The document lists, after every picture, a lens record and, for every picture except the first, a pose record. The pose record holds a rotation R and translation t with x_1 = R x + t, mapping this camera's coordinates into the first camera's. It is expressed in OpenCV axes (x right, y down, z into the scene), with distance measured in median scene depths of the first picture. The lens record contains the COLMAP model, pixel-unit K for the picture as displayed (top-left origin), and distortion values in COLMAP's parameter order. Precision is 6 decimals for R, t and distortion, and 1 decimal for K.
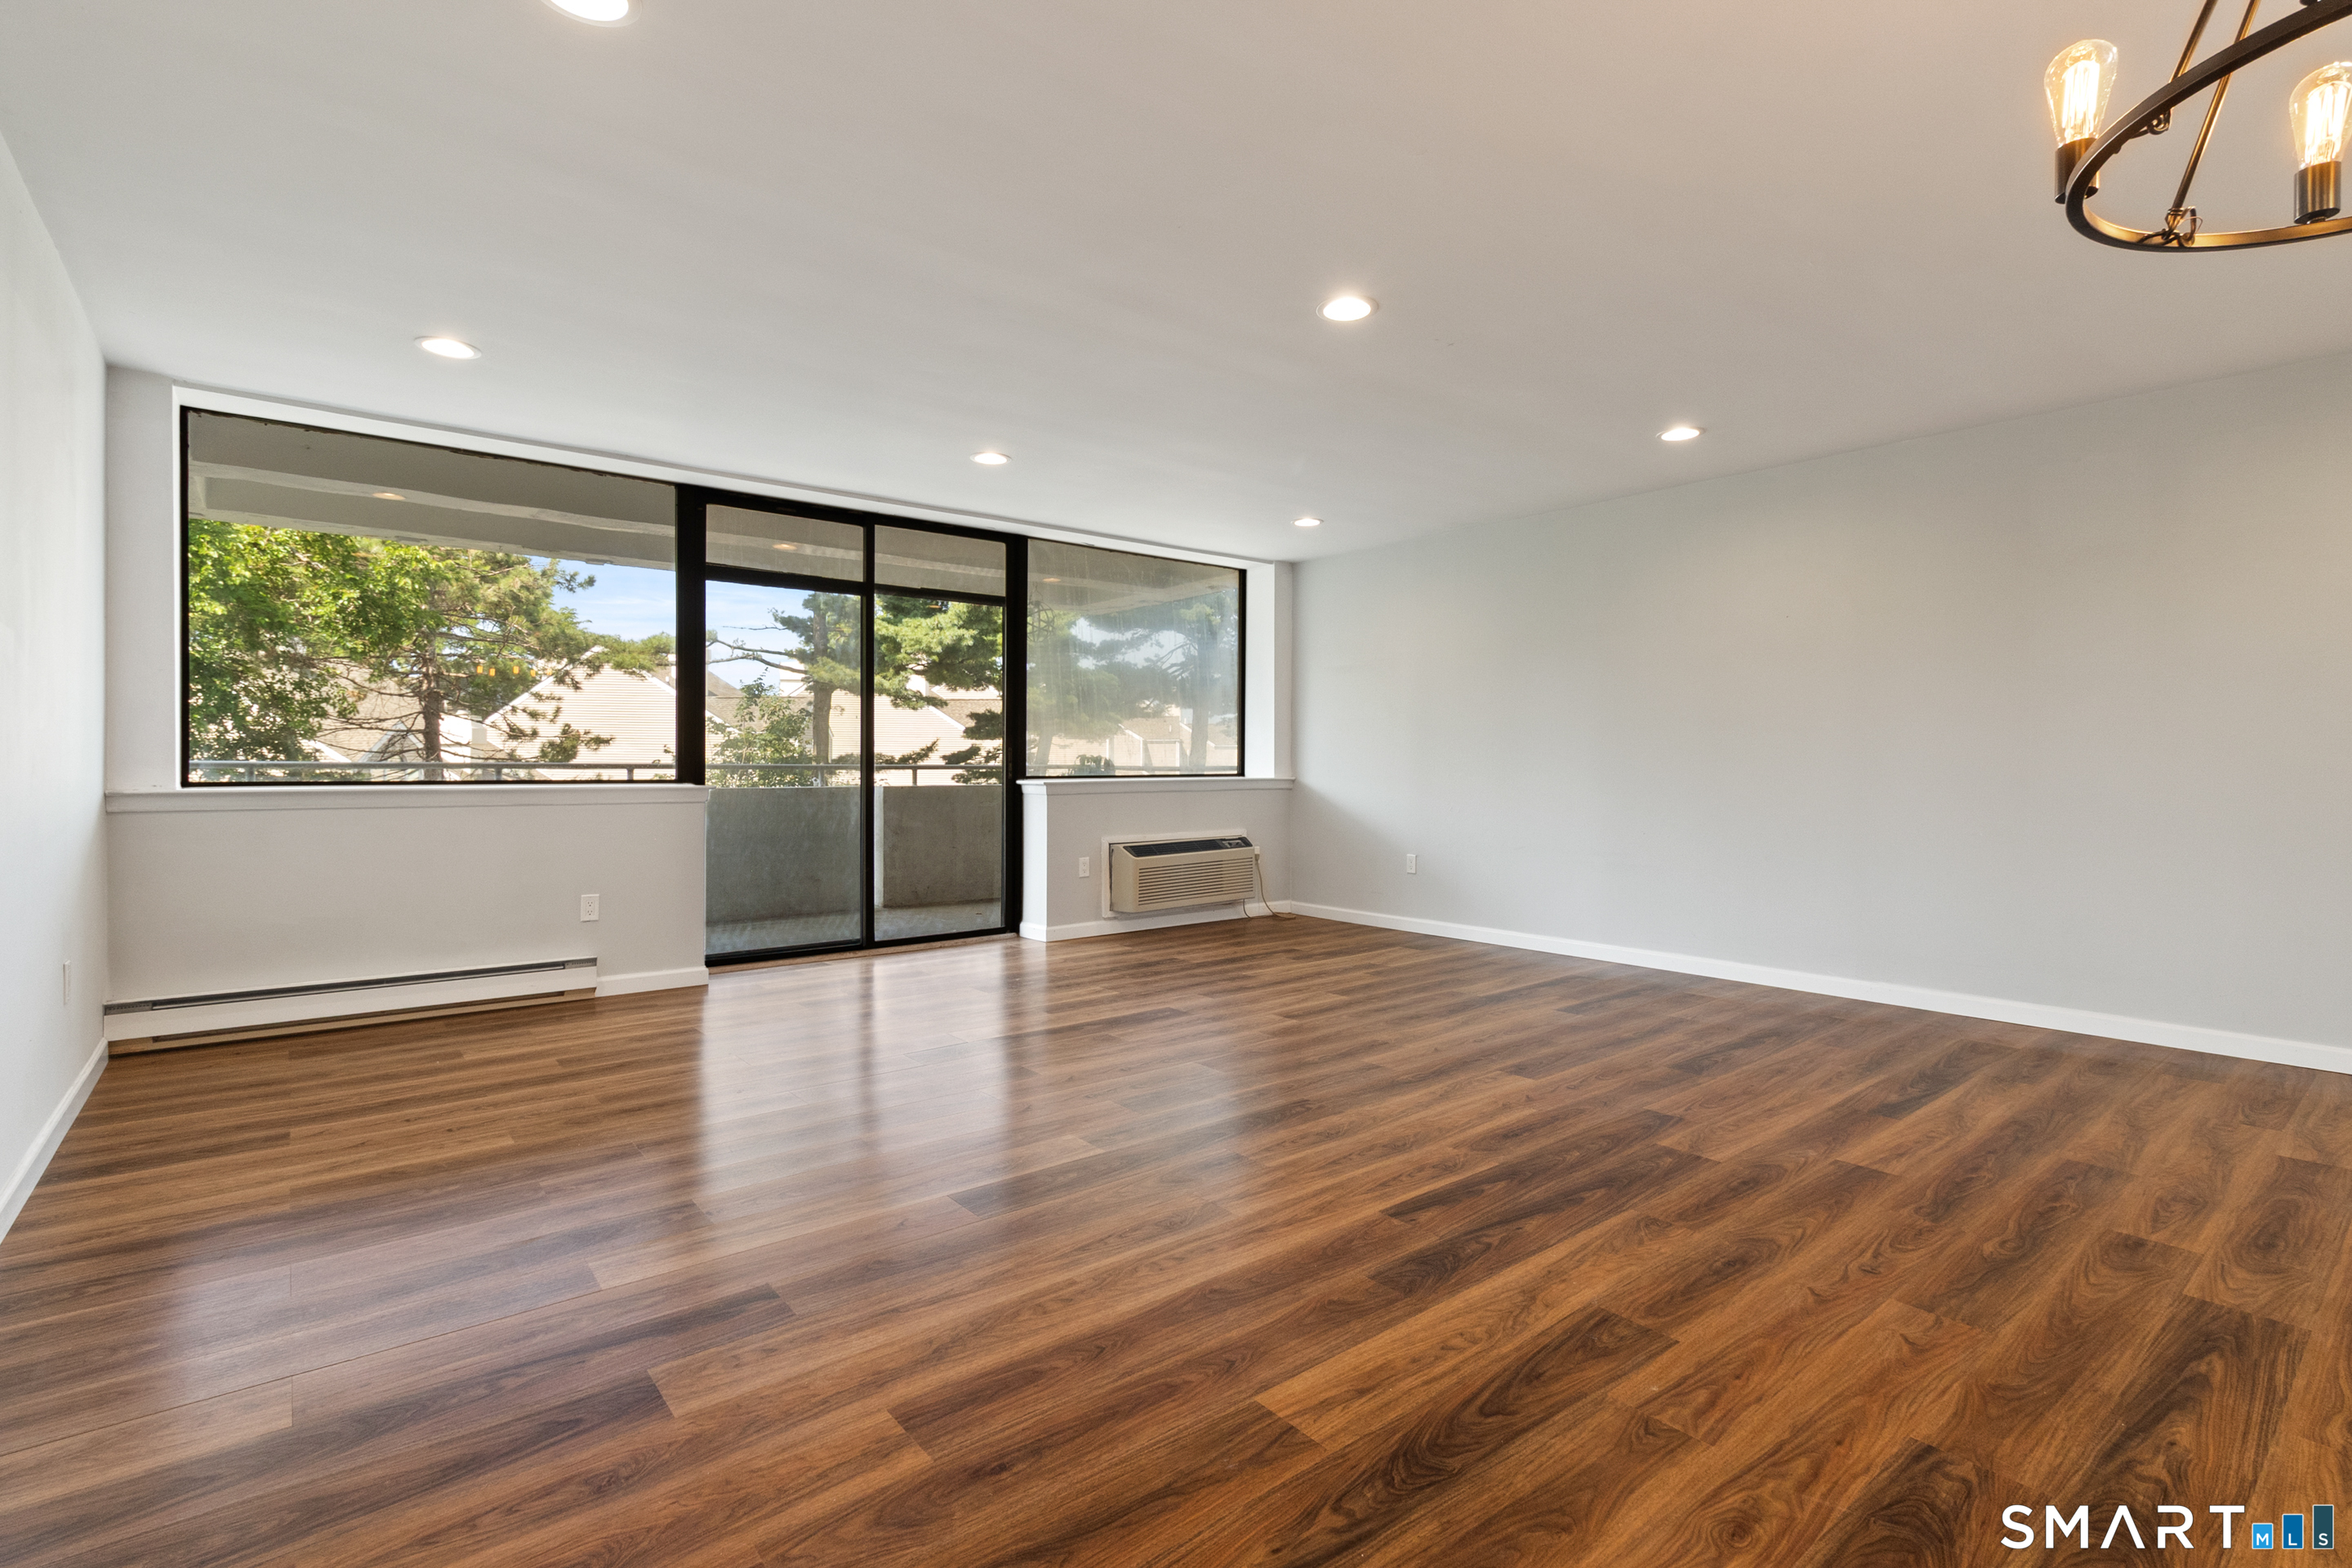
lens RADIAL K [[1091.9, 0, 1195.1], [0, 1091.9, 765.8], [0, 0, 1]] dist [0.001450, 0.001192]
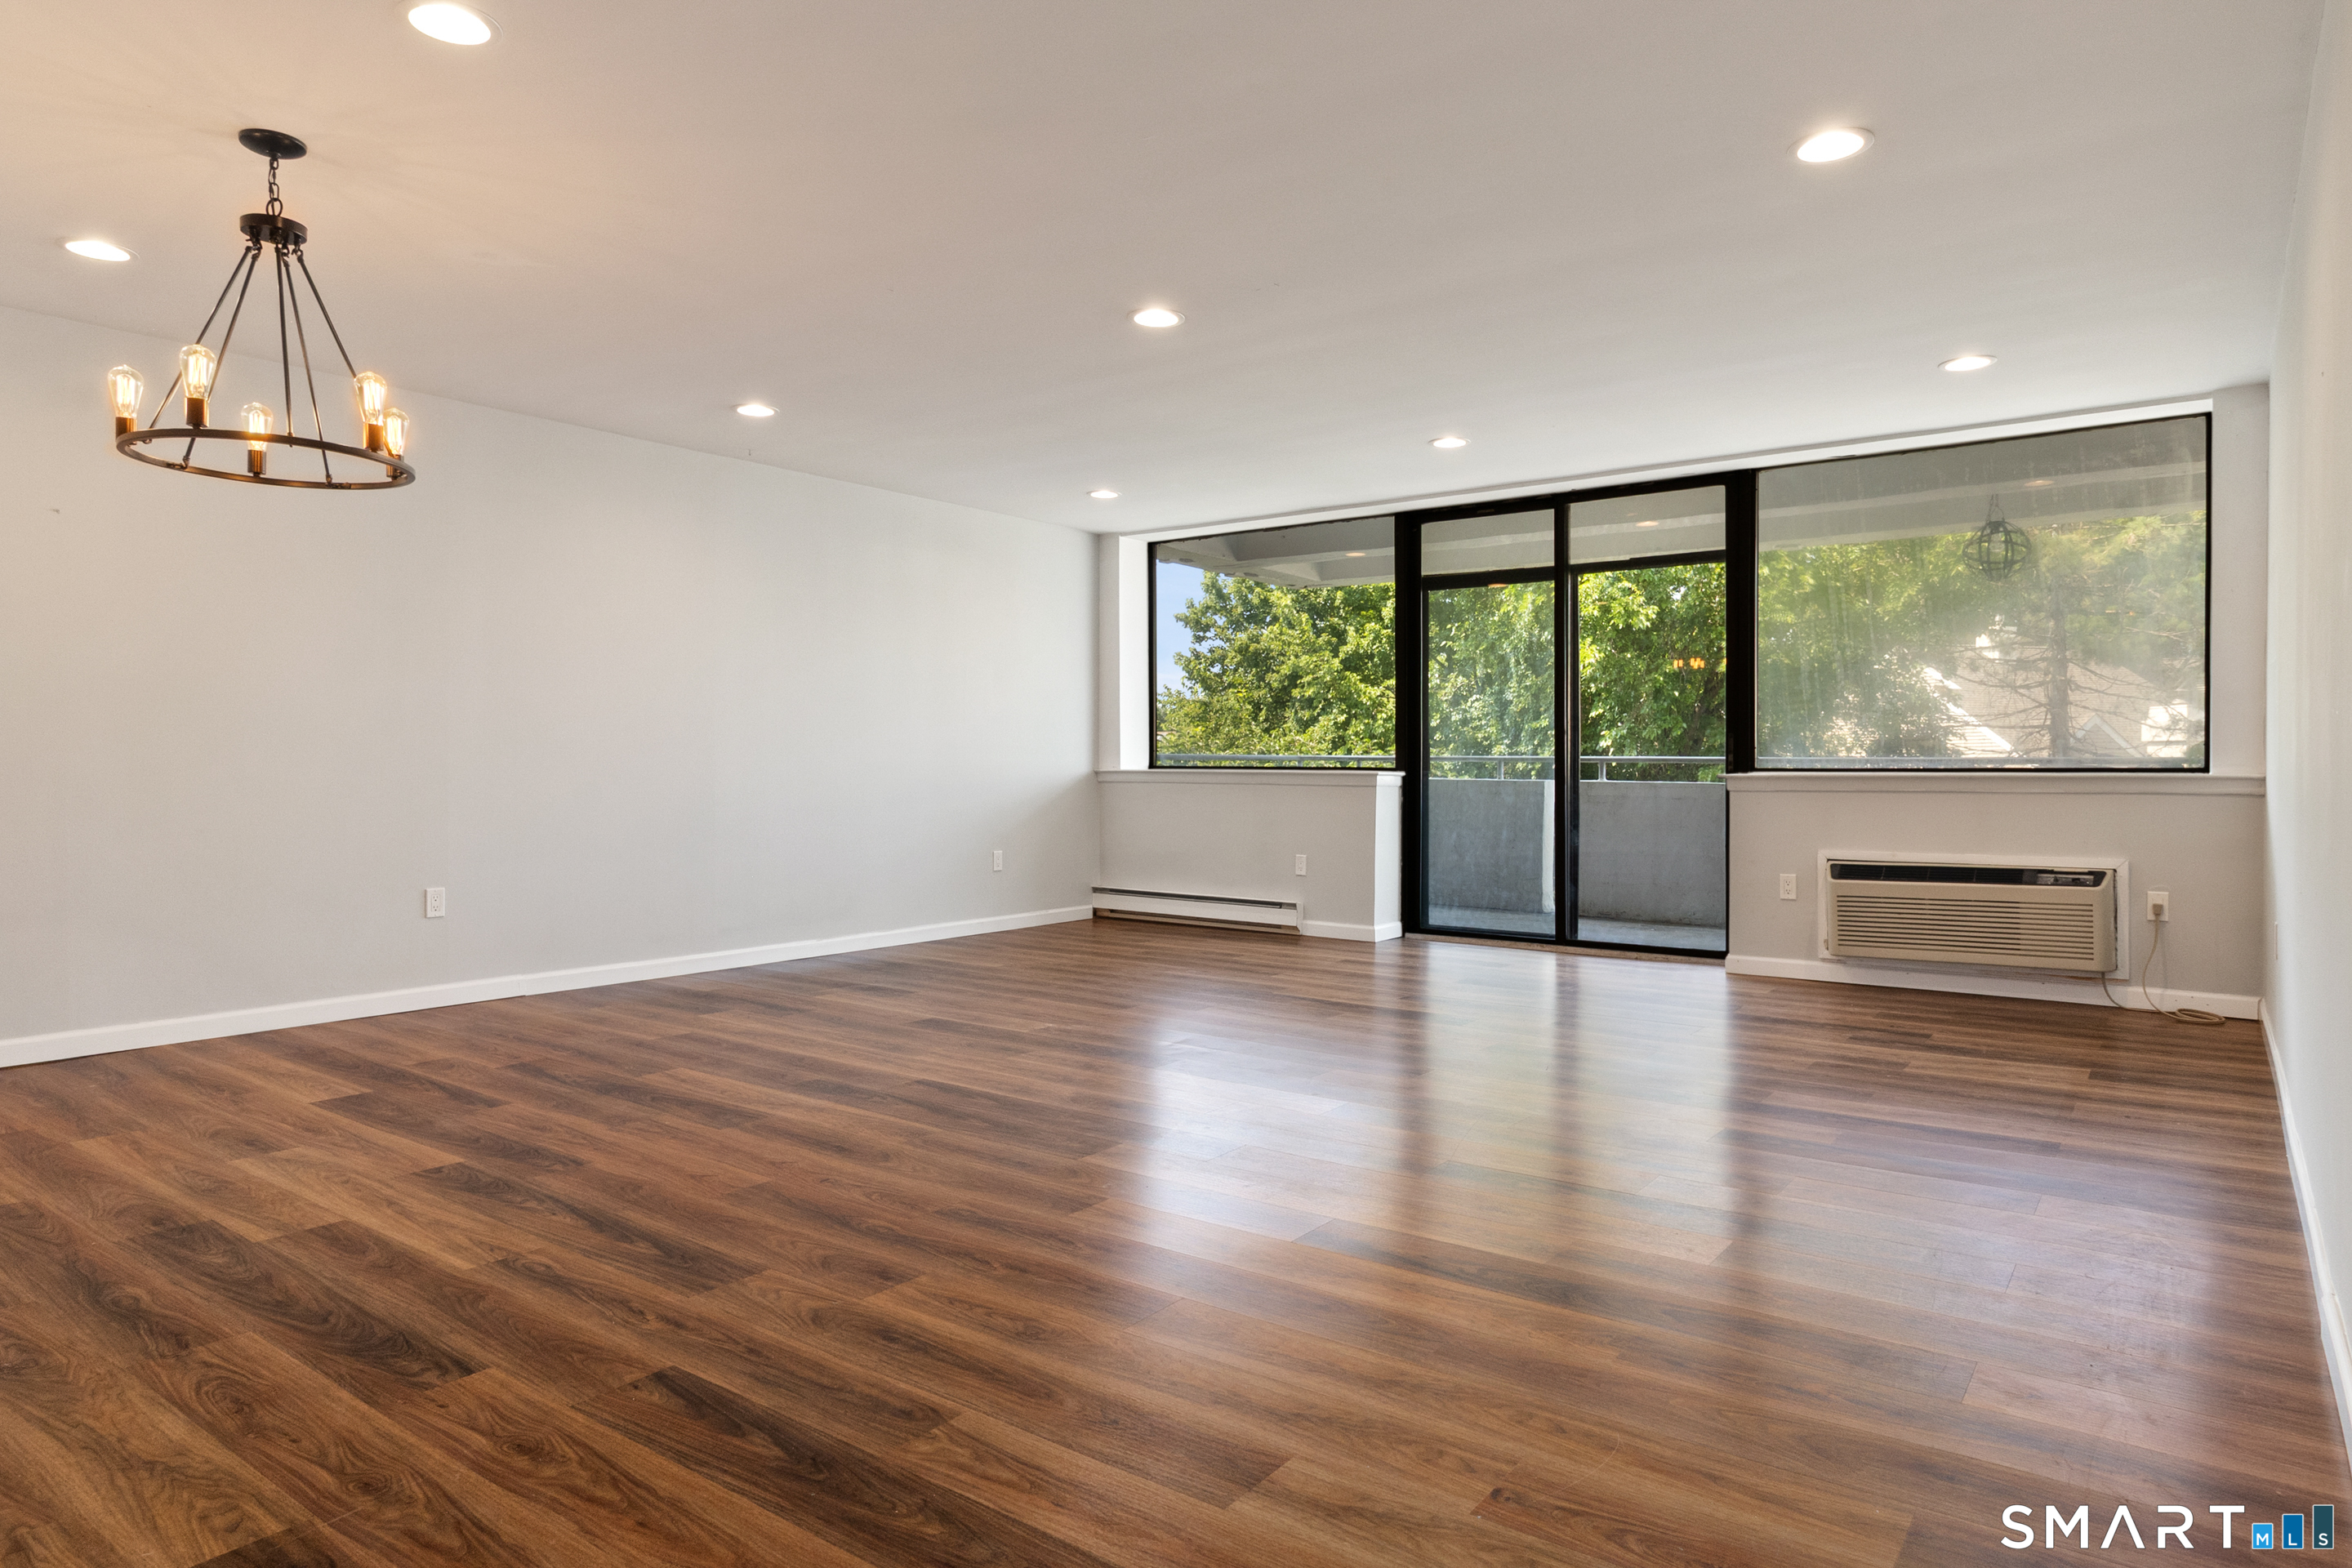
lens RADIAL K [[1255.0, 0, 1090.3], [0, 1255.0, 776.8], [0, 0, 1]] dist [-0.001141, 0.001274]
pose [[0.235893, 0.011194, -0.971715, 0.673348], [-0.005355, 0.999933, 0.010219, 0.009636], [0.971764, 0.002793, 0.235937, 0.331694]]
